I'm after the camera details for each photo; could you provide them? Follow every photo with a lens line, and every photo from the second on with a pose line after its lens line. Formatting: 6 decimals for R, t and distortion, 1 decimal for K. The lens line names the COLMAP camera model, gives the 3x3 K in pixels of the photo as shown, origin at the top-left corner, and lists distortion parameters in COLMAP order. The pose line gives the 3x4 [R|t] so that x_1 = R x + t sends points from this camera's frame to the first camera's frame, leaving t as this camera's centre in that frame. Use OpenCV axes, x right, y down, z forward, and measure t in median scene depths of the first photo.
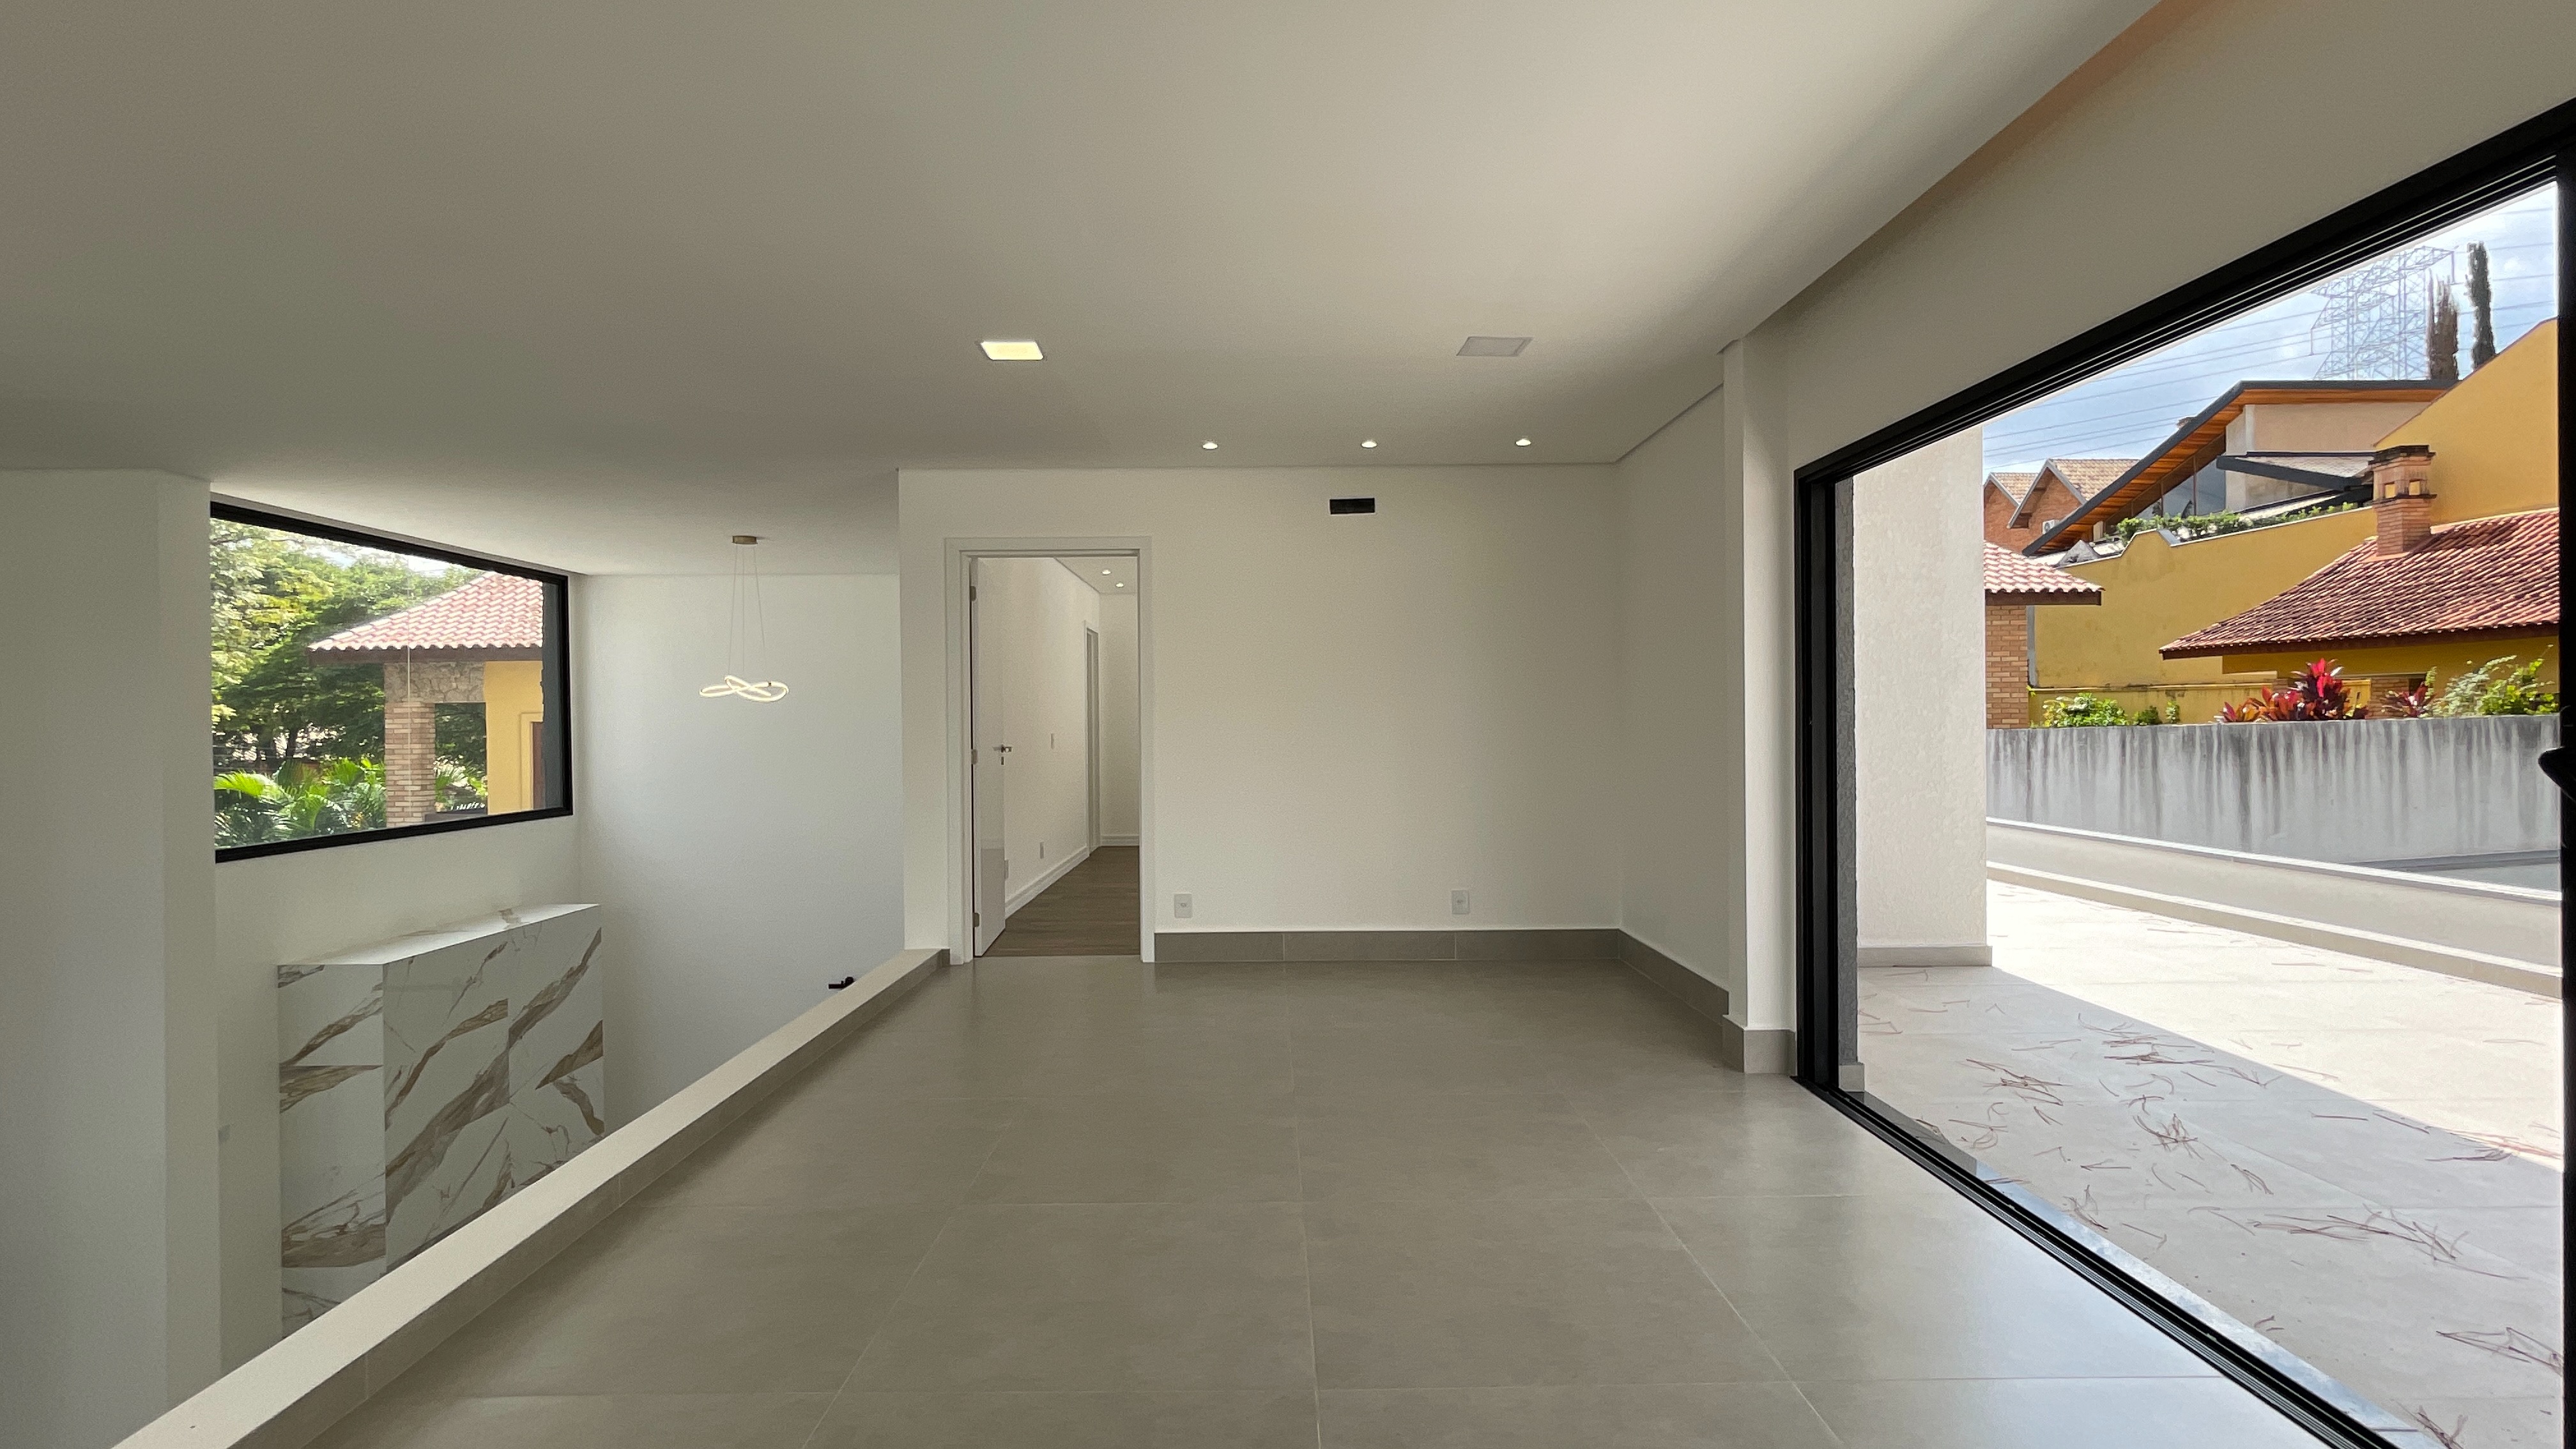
lens RADIAL K [[1217.9, 0, 1290.5], [0, 1217.9, 712.2], [0, 0, 1]] dist [-0.005600, -0.000825]
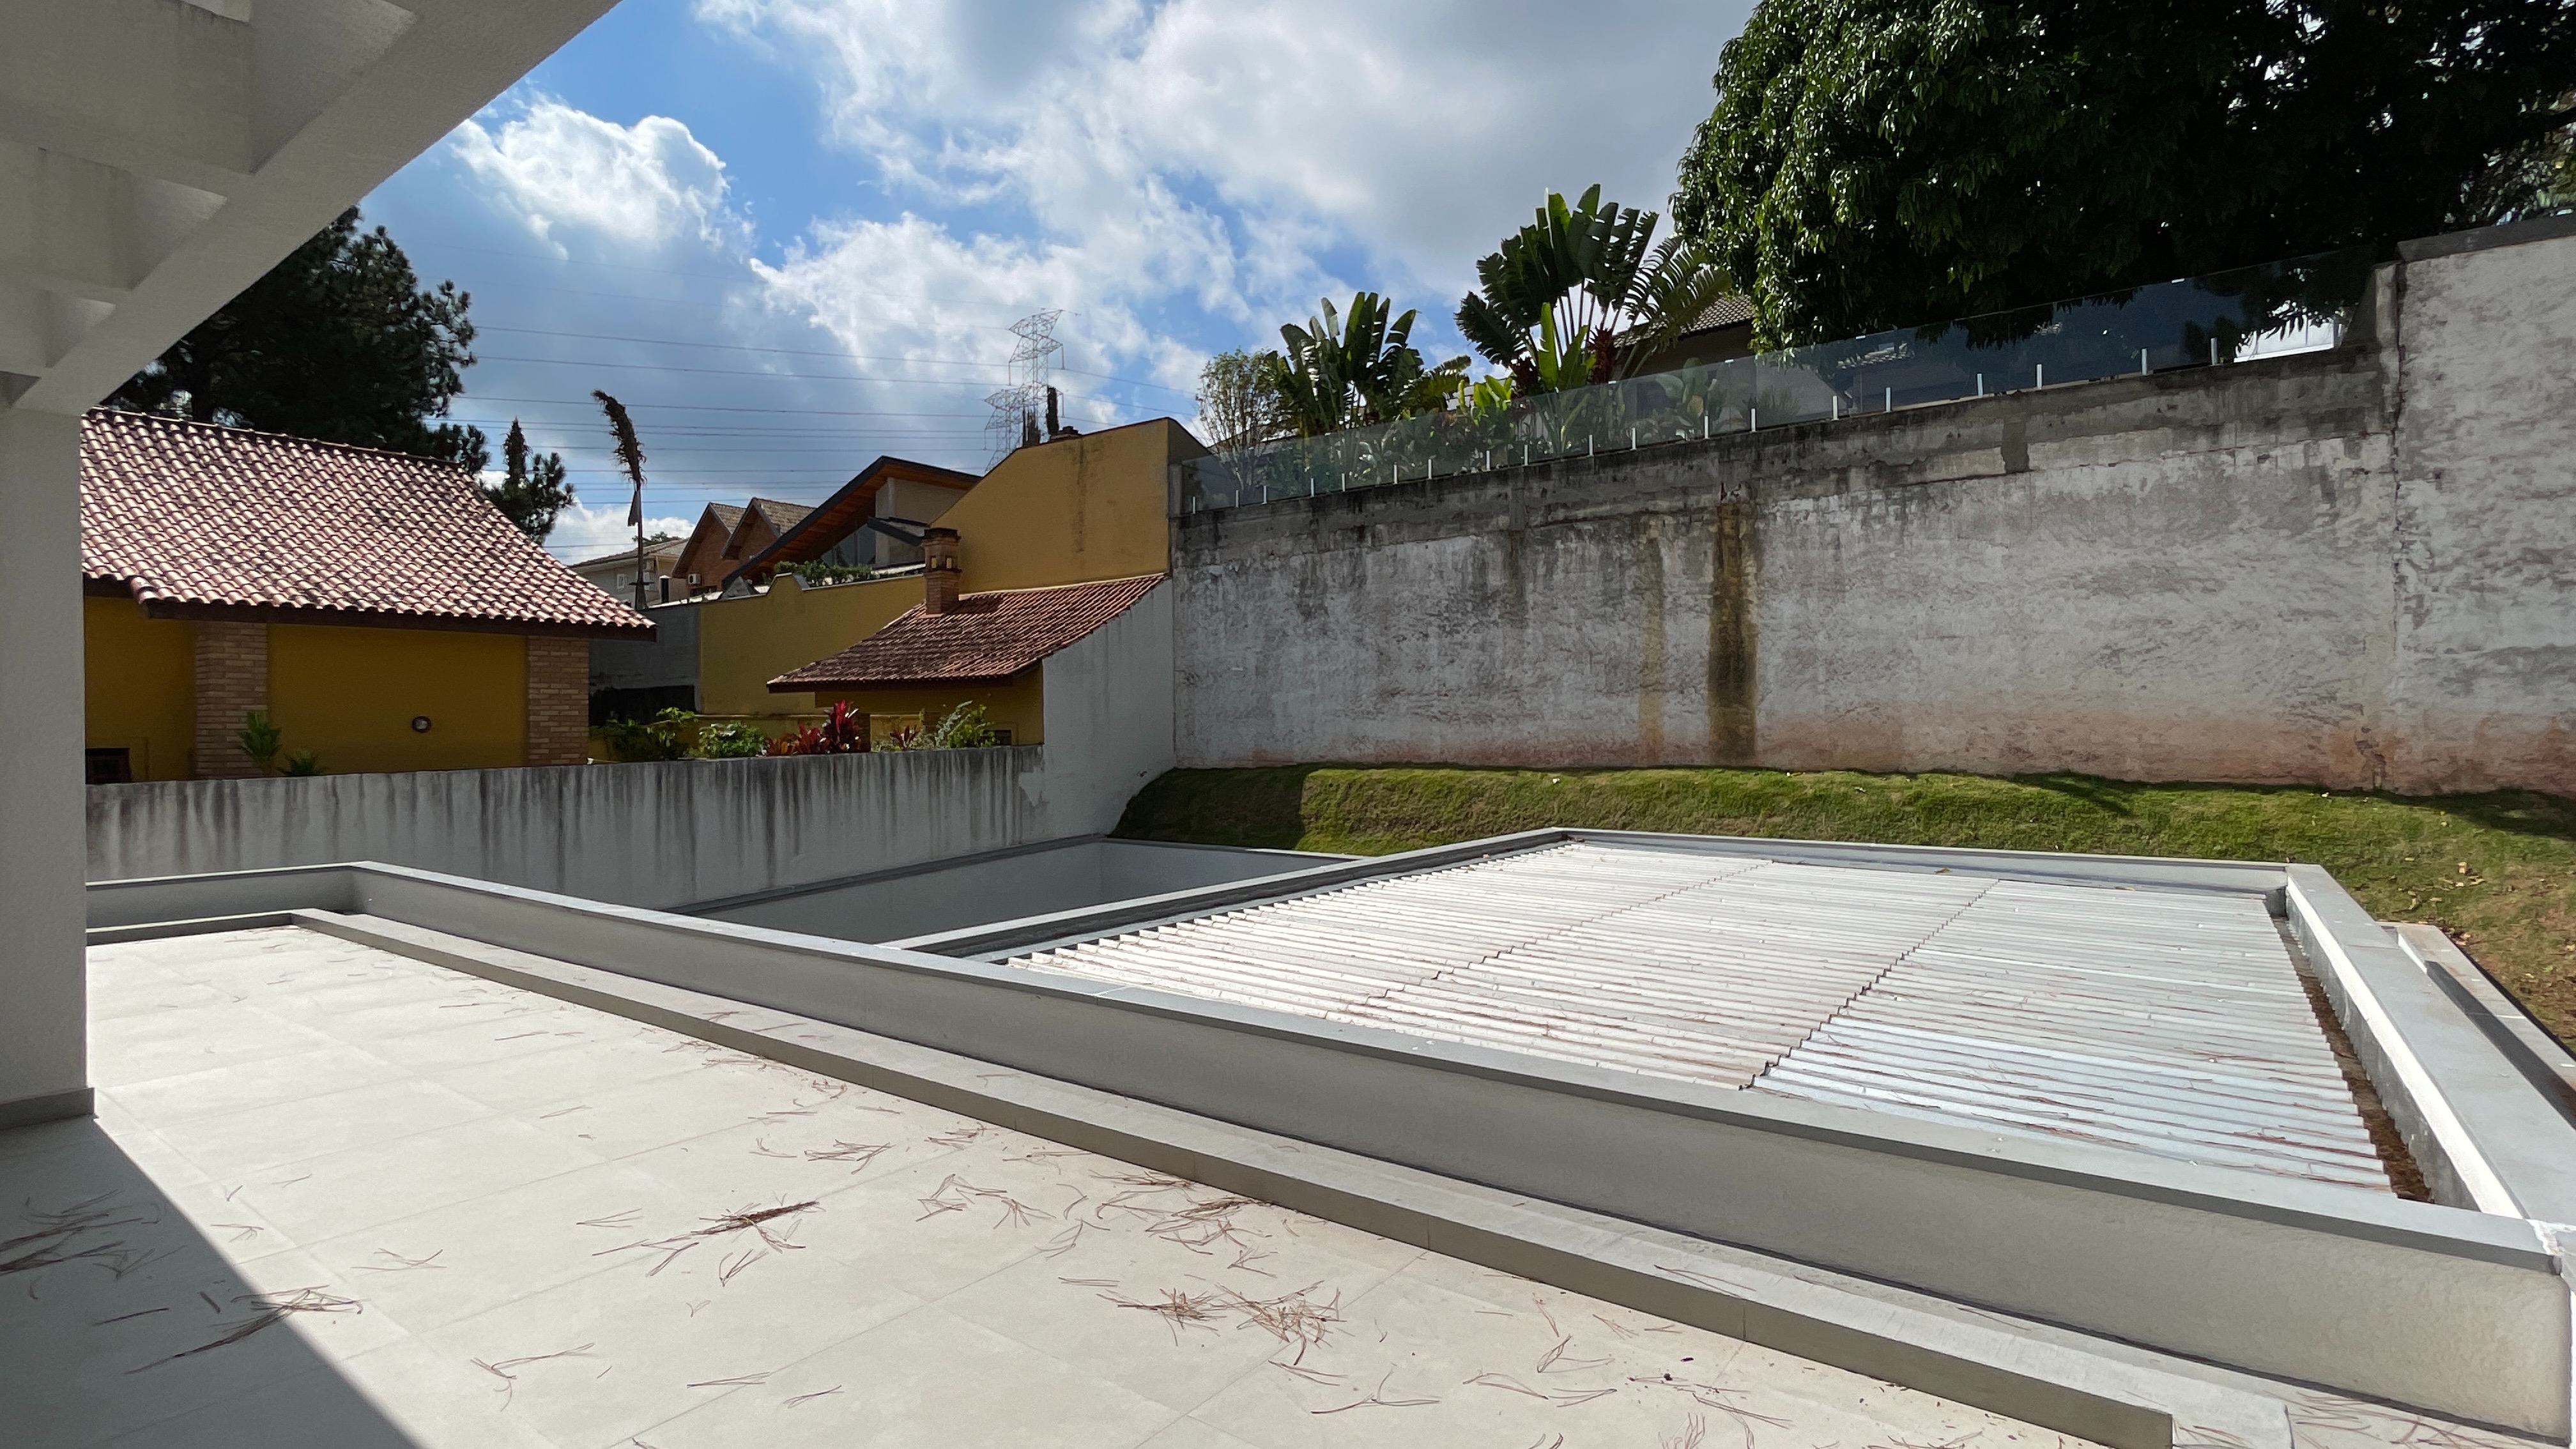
lens RADIAL K [[1217.9, 0, 1262.8], [0, 1217.9, 719.6], [0, 0, 1]] dist [-0.005600, -0.000825]
pose [[0.605592, 0.010436, 0.795707, 0.174334], [-0.005068, 0.999944, -0.009257, -0.017361], [-0.795759, 0.001573, 0.605611, -0.030721]]
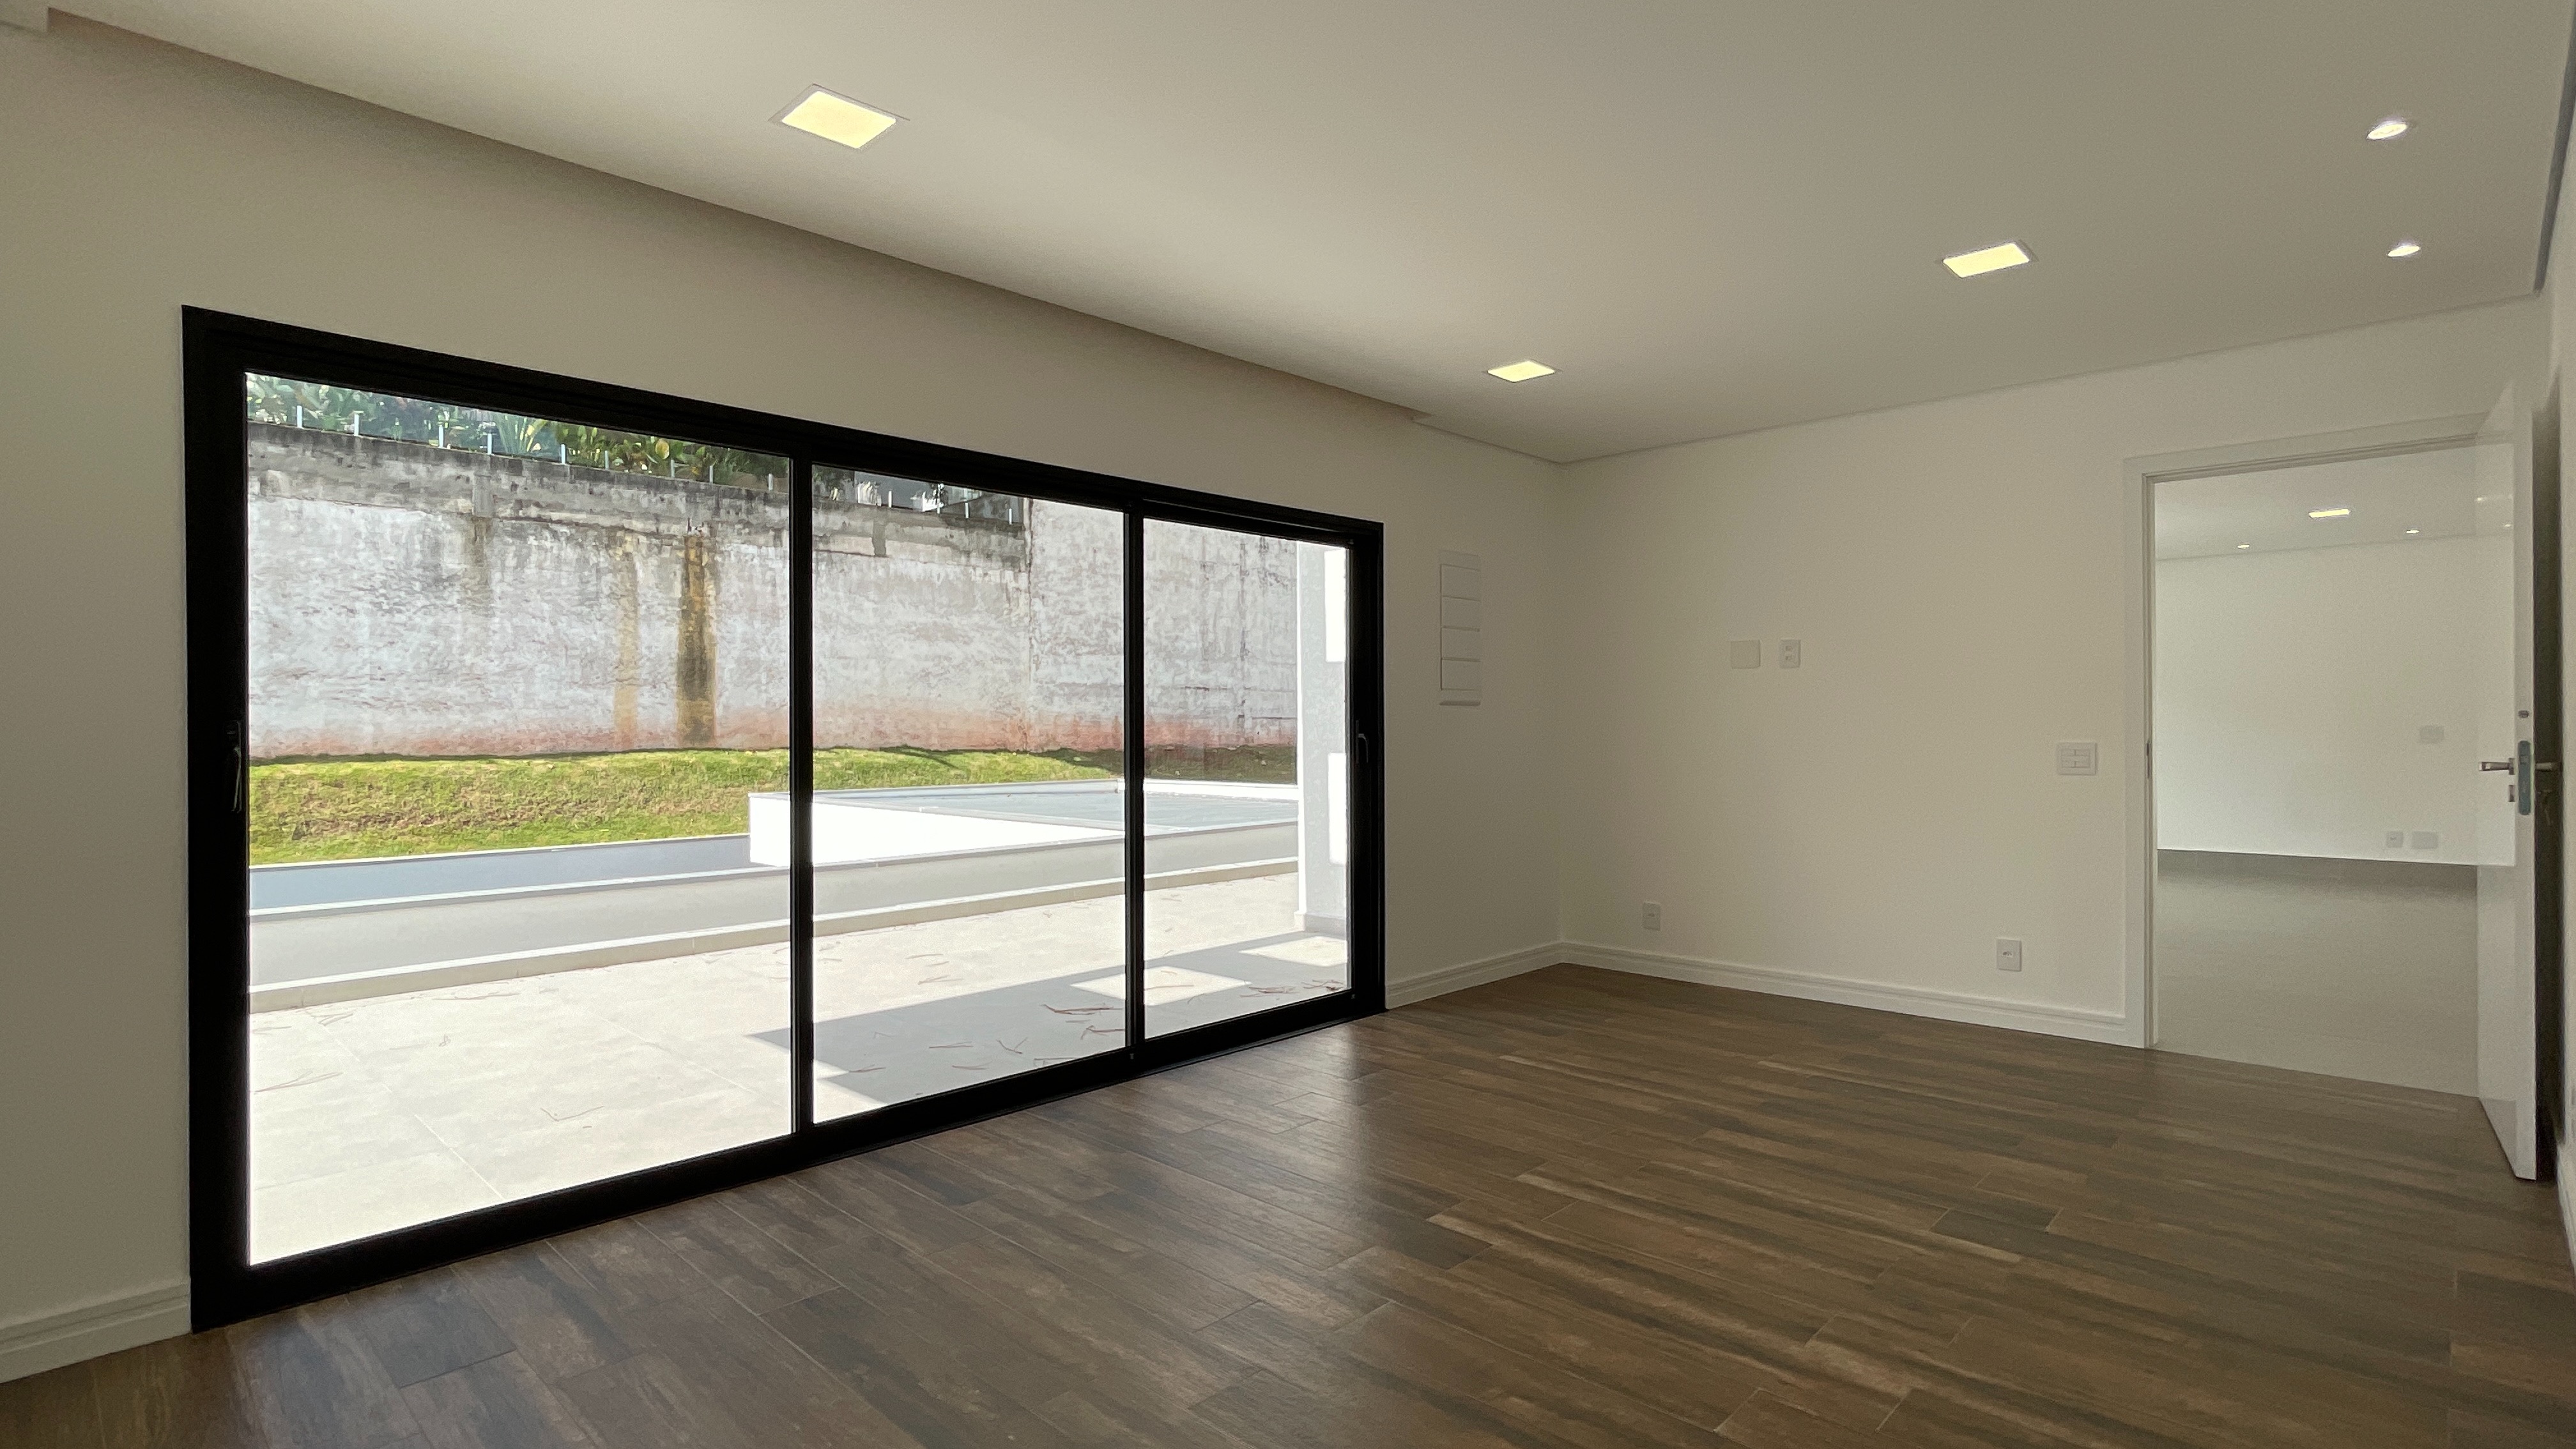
lens RADIAL K [[1217.9, 0, 1262.8], [0, 1217.9, 733.4], [0, 0, 1]] dist [-0.005600, -0.000825]
pose [[-0.704227, 0.008582, 0.709923, -0.122527], [0.005716, 0.999963, -0.006418, 0.009008], [-0.709952, -0.000462, -0.704250, 0.838514]]
